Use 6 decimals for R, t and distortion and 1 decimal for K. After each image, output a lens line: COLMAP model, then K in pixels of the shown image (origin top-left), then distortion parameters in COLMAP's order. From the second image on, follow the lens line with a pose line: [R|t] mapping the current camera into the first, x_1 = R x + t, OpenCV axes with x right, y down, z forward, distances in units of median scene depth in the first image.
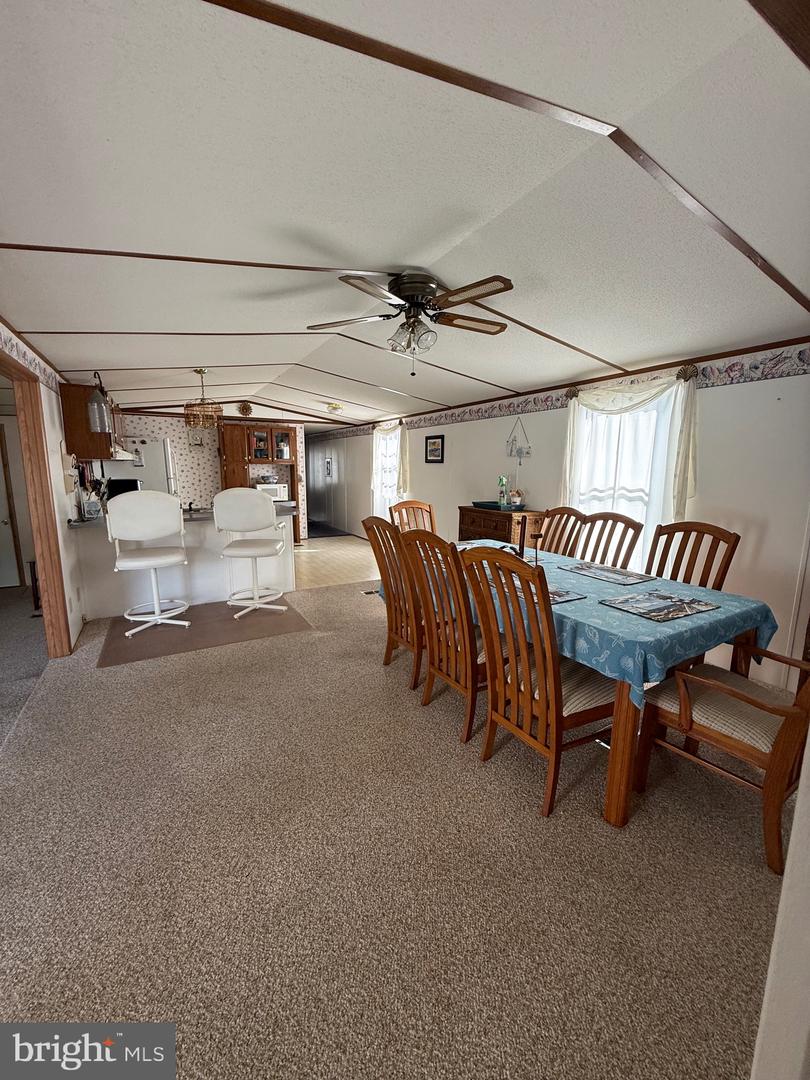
lens RADIAL K [[429.6, 0, 406.2], [0, 429.6, 537.2], [0, 0, 1]] dist [-0.002747, 0.000198]
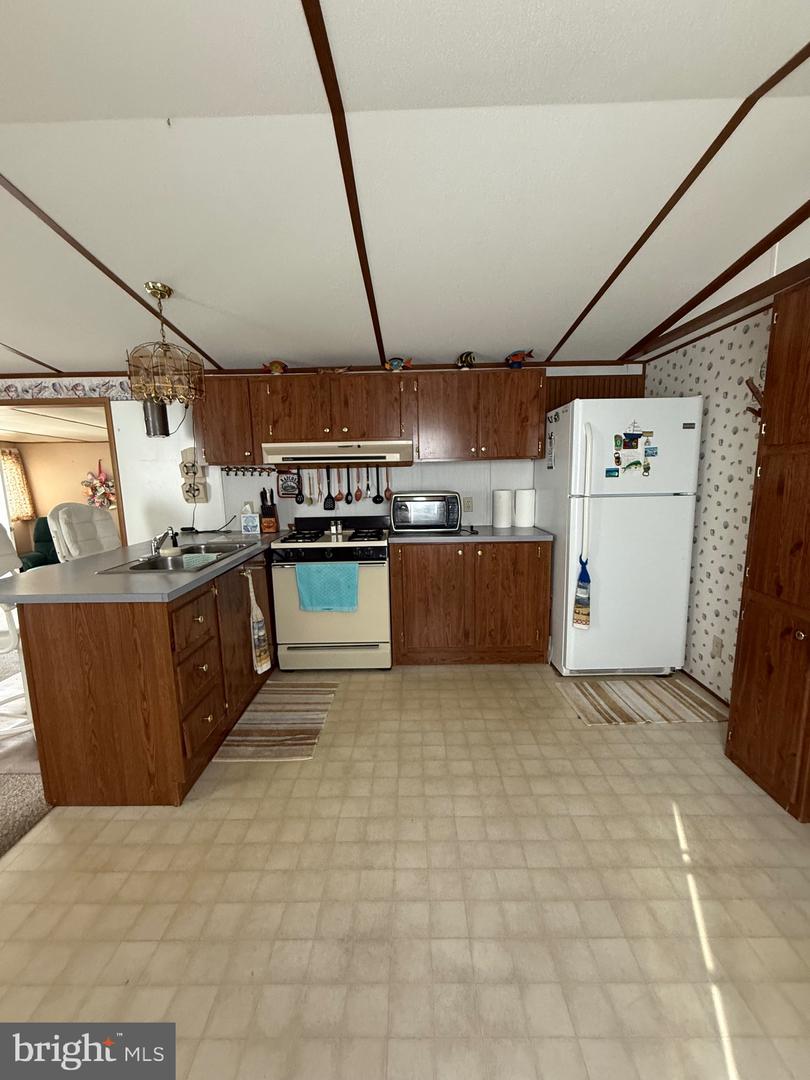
lens RADIAL K [[445.2, 0, 406.2], [0, 445.2, 541.4], [0, 0, 1]] dist [-0.002477, 0.000549]
pose [[-0.501986, 0.139519, -0.853548, -0.129169], [-0.125997, 0.964577, 0.231768, -0.254787], [0.855649, 0.223889, -0.466625, 1.559455]]
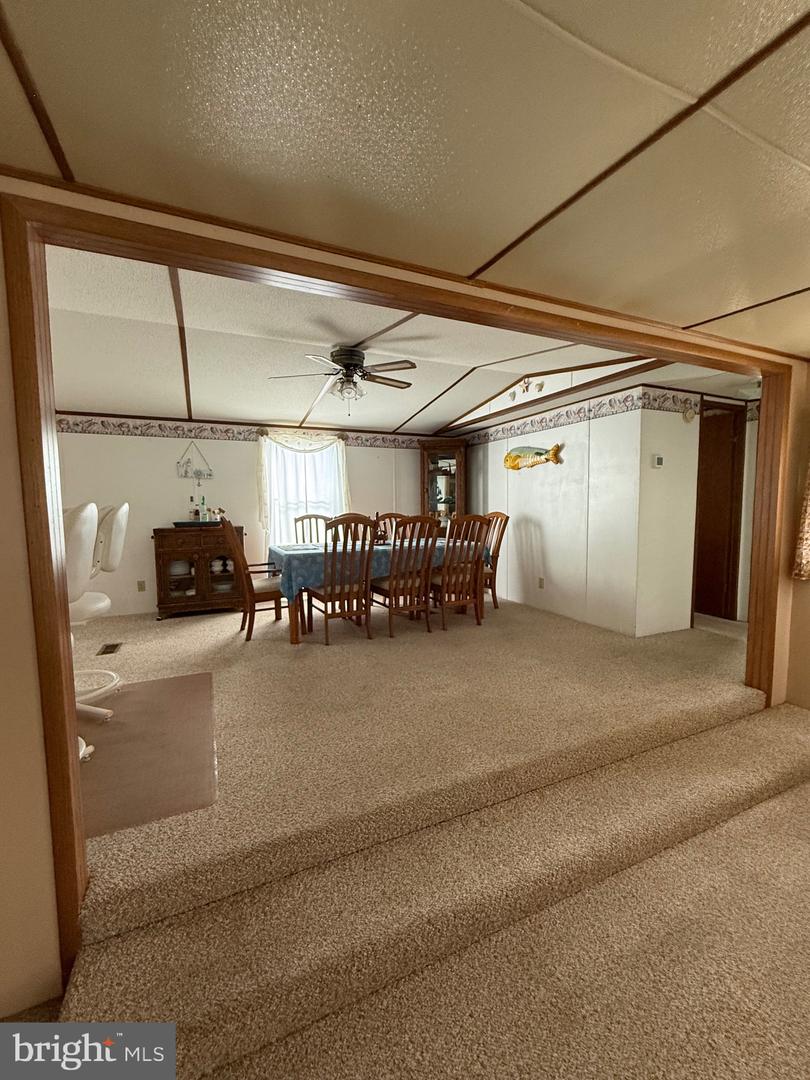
lens RADIAL K [[429.6, 0, 406.2], [0, 429.6, 537.2], [0, 0, 1]] dist [-0.002747, 0.000198]
pose [[0.081858, -0.089714, 0.992598, -0.832344], [0.173105, 0.982083, 0.074488, -0.034346], [-0.981496, 0.165726, 0.095921, 0.442399]]
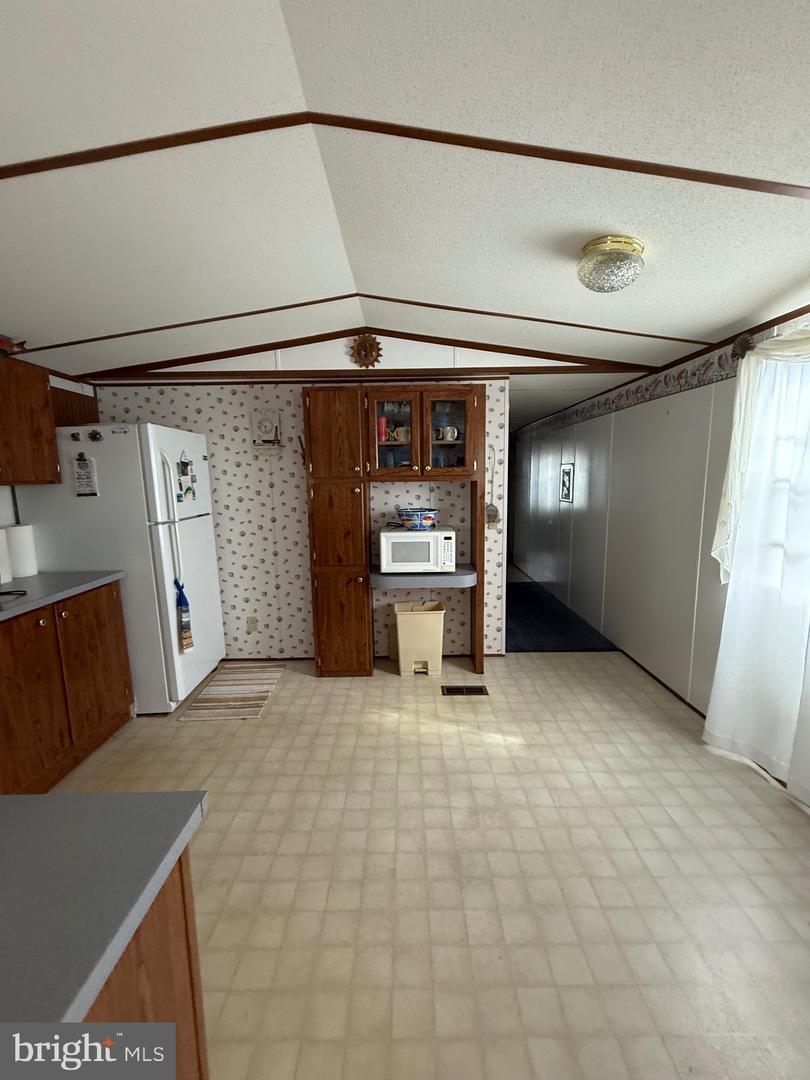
lens RADIAL K [[445.2, 0, 406.2], [0, 445.2, 541.4], [0, 0, 1]] dist [-0.002477, 0.000549]
pose [[0.871646, 0.050200, -0.487558, -0.205237], [-0.059034, 0.998252, -0.002759, -0.193520], [0.486567, 0.031188, 0.873086, 1.087742]]
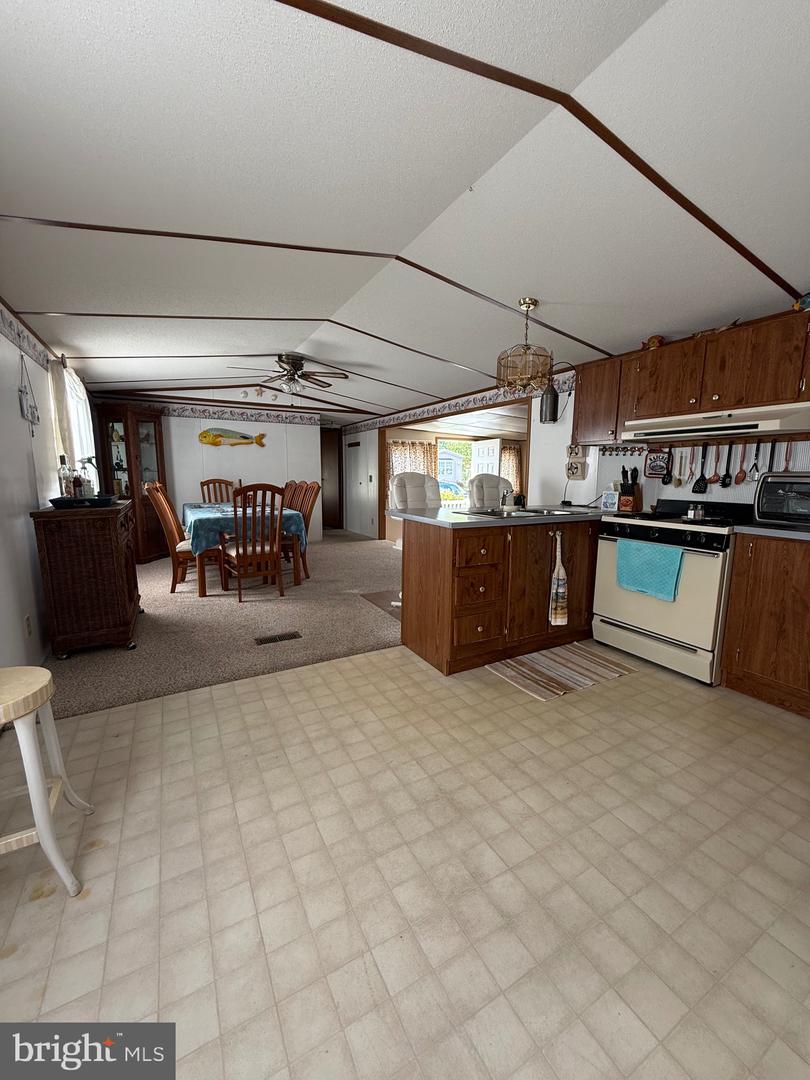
lens RADIAL K [[429.6, 0, 406.2], [0, 429.6, 537.2], [0, 0, 1]] dist [-0.002747, 0.000198]
pose [[-0.999829, -0.017304, 0.006474, -0.298866], [-0.014483, 0.951645, 0.306859, -0.241440], [-0.011470, 0.306713, -0.951733, 1.733285]]
